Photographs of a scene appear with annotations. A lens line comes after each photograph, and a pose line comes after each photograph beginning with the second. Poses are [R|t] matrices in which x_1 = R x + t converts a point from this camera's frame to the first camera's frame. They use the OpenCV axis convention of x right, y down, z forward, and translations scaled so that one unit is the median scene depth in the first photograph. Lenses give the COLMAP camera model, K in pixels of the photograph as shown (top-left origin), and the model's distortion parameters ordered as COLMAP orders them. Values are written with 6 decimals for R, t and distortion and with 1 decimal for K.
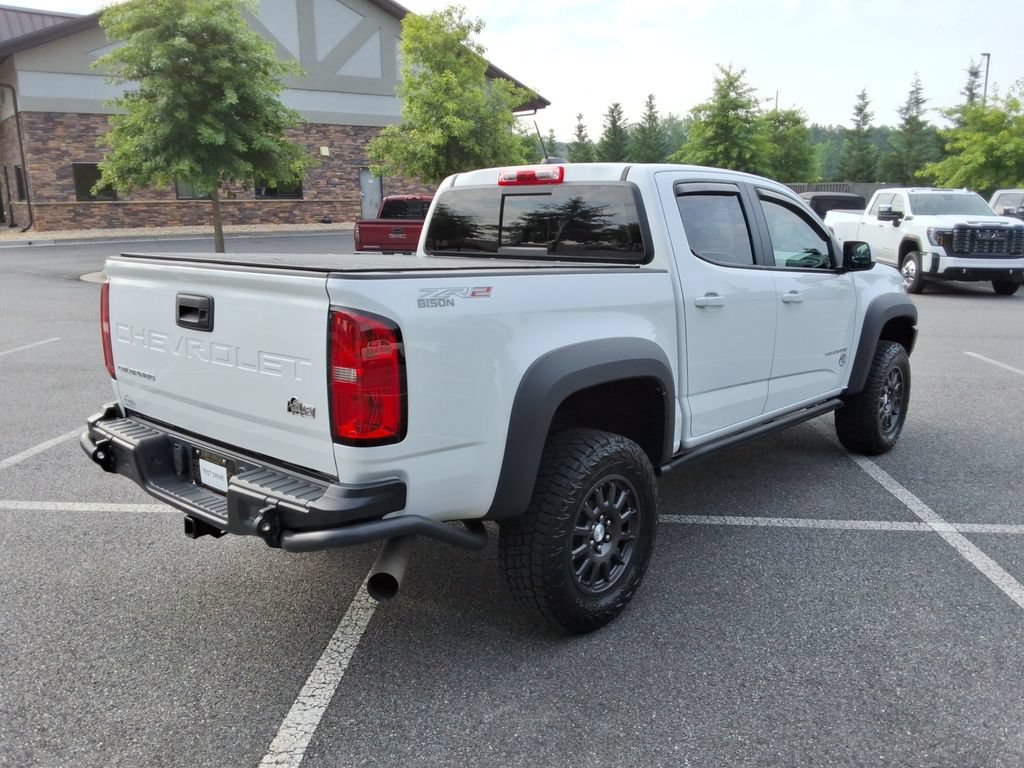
lens RADIAL K [[827.3, 0, 531.6], [0, 827.3, 377.9], [0, 0, 1]] dist [0.136612, -0.209256]
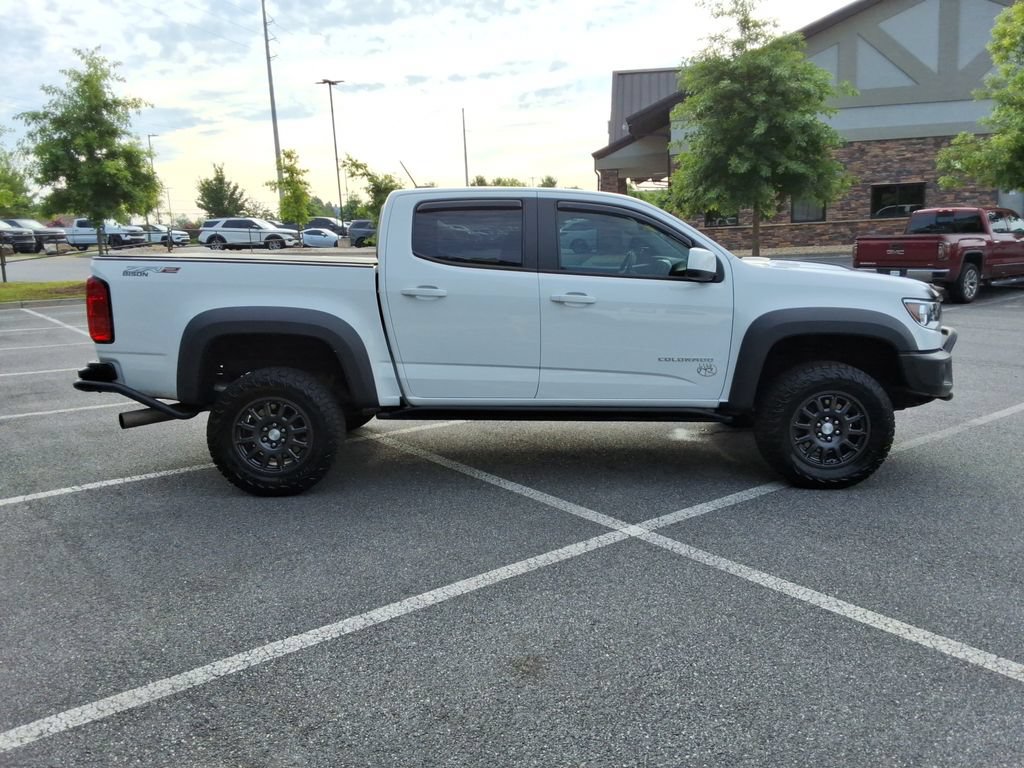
lens RADIAL K [[836.9, 0, 515.3], [0, 836.9, 378.5], [0, 0, 1]] dist [0.104140, -0.165801]
pose [[0.651467, 0.108952, -0.750813, 1.384343], [-0.128976, 0.991134, 0.031916, -0.019700], [0.747633, 0.076045, 0.659744, 0.274873]]
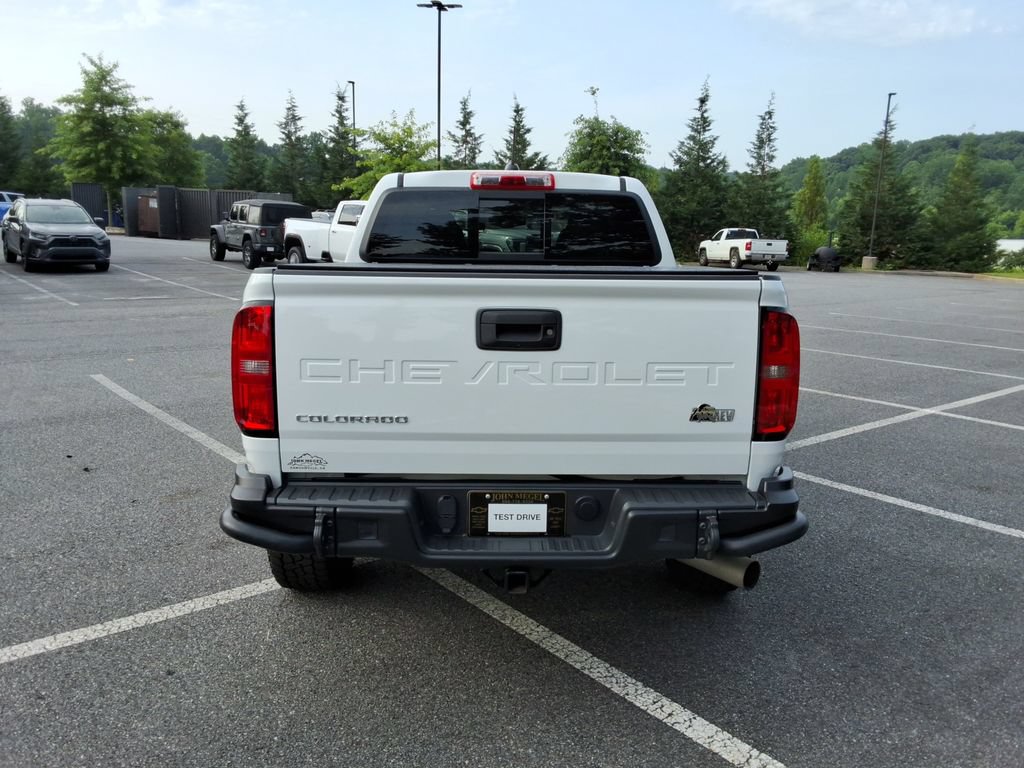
lens RADIAL K [[836.9, 0, 515.3], [0, 836.9, 378.5], [0, 0, 1]] dist [0.104140, -0.165801]
pose [[0.733963, -0.110597, 0.670124, -0.790704], [0.116798, 0.992507, 0.035879, -0.048474], [-0.669072, 0.051936, 0.741381, 0.295988]]
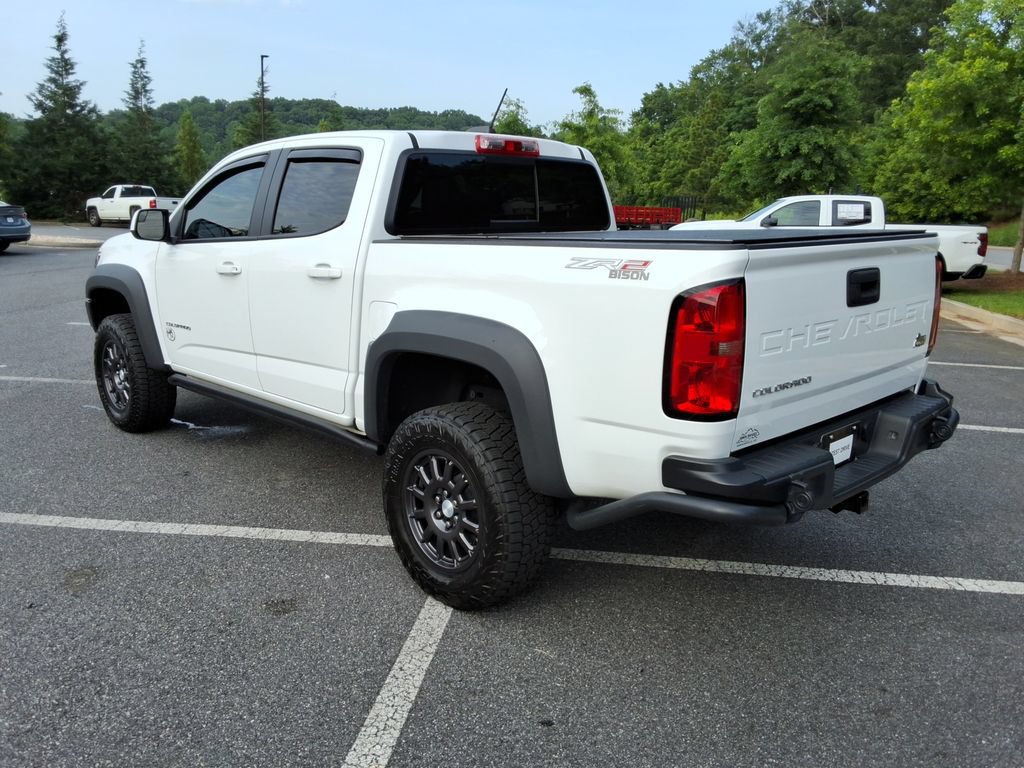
lens RADIAL K [[836.9, 0, 515.3], [0, 836.9, 378.5], [0, 0, 1]] dist [0.104140, -0.165801]
pose [[0.062109, -0.210707, 0.975574, -1.147006], [0.172950, 0.964946, 0.197401, -0.195832], [-0.982970, 0.156465, 0.096373, 1.064199]]
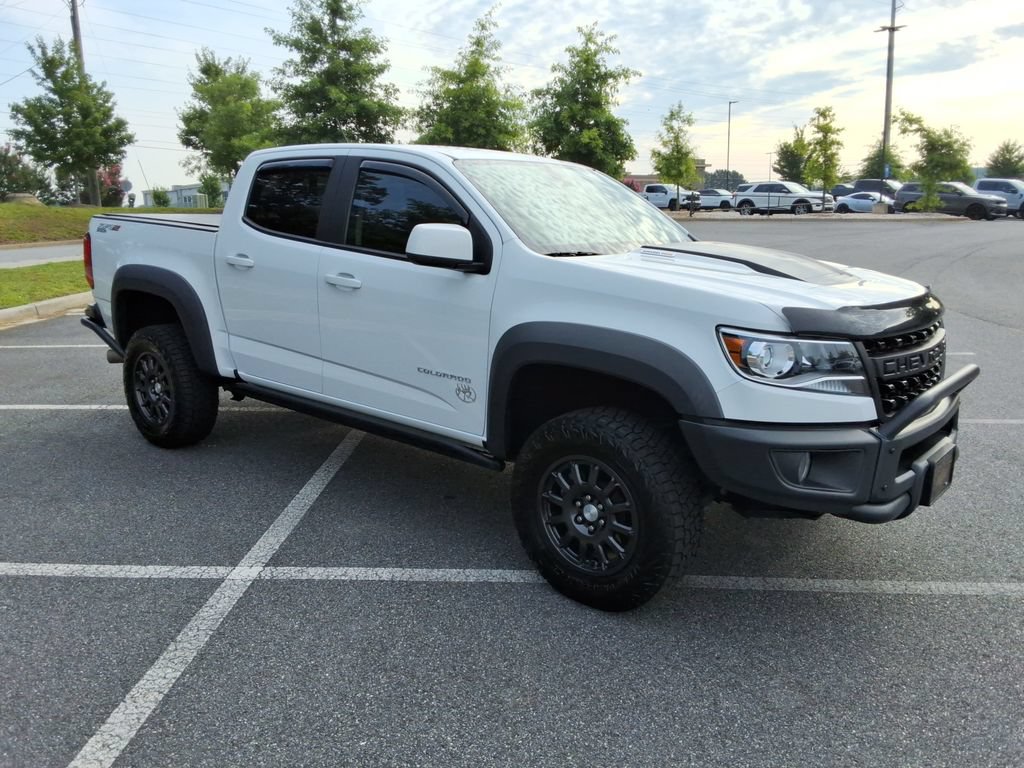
lens RADIAL K [[825.0, 0, 517.5], [0, 825.0, 381.3], [0, 0, 1]] dist [0.104041, -0.121836]
pose [[0.007472, 0.200369, -0.979692, 1.522511], [-0.198487, 0.960522, 0.194935, -0.254564], [0.980075, 0.193000, 0.046948, 1.457613]]
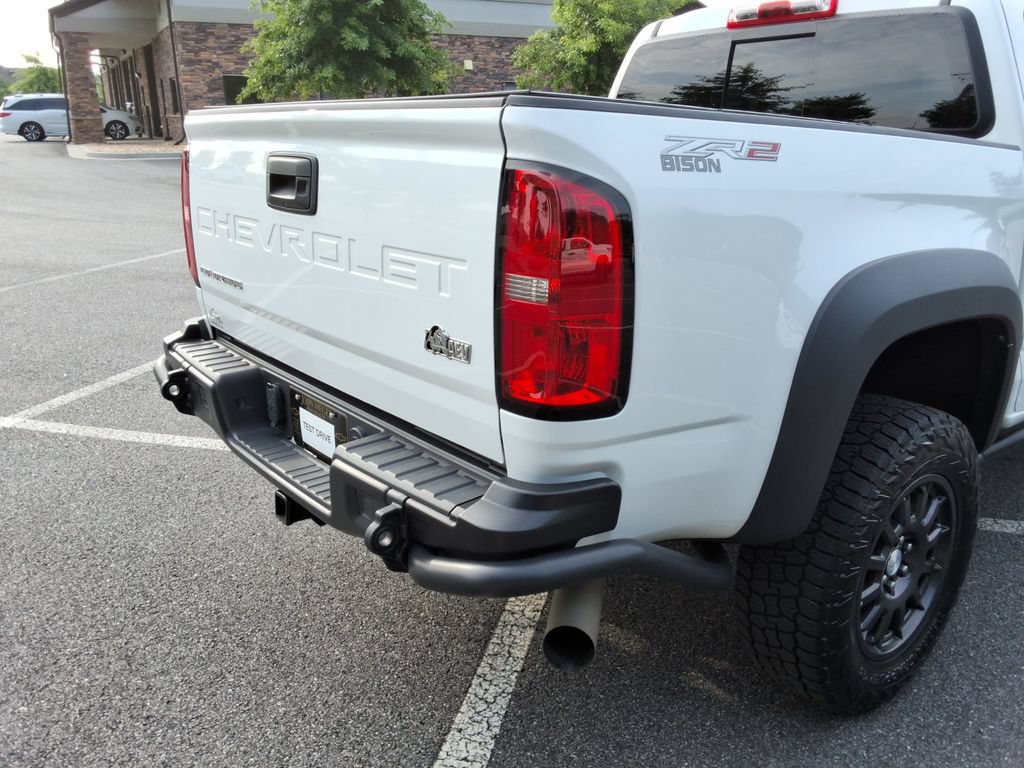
lens RADIAL K [[827.3, 0, 531.6], [0, 827.3, 377.9], [0, 0, 1]] dist [0.136612, -0.209256]
pose [[0.987130, 0.057193, -0.149344, -0.092038], [-0.044787, 0.995361, 0.085150, 0.005198], [0.153521, -0.077366, 0.985112, 0.307962]]
